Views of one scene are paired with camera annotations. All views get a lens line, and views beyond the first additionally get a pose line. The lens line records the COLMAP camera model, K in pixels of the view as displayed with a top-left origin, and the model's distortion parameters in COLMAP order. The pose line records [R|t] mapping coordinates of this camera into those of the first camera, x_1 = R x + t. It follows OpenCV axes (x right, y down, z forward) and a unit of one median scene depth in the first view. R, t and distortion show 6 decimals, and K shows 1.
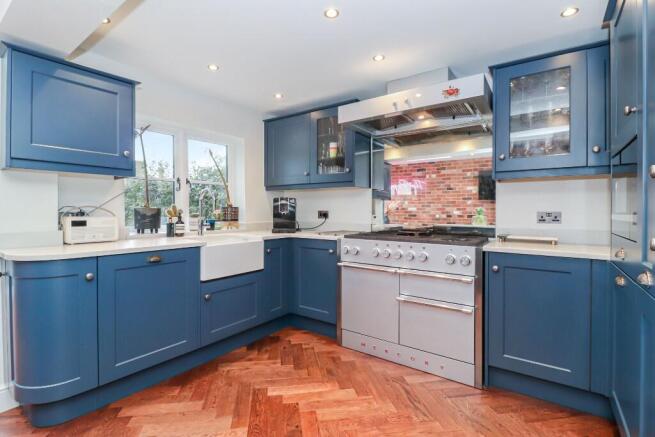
lens RADIAL K [[309.5, 0, 325.6], [0, 309.5, 211.5], [0, 0, 1]] dist [-0.003135, -0.001273]
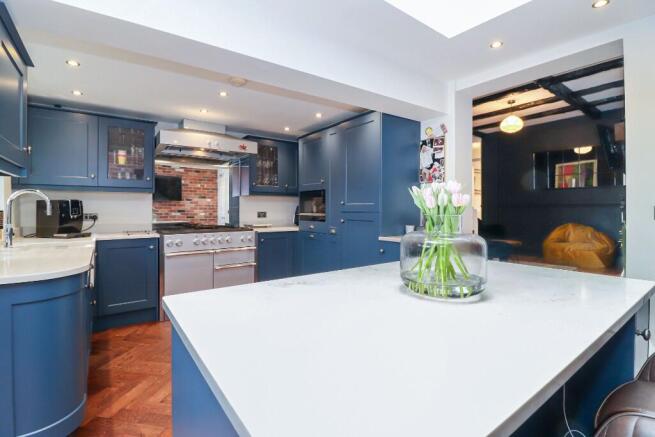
lens RADIAL K [[309.5, 0, 325.6], [0, 309.5, 211.5], [0, 0, 1]] dist [-0.003135, -0.001273]
pose [[0.290525, -0.014789, 0.956753, -1.104591], [0.000797, 0.999884, 0.015214, -0.033444], [-0.956867, -0.003657, 0.290503, 0.003933]]
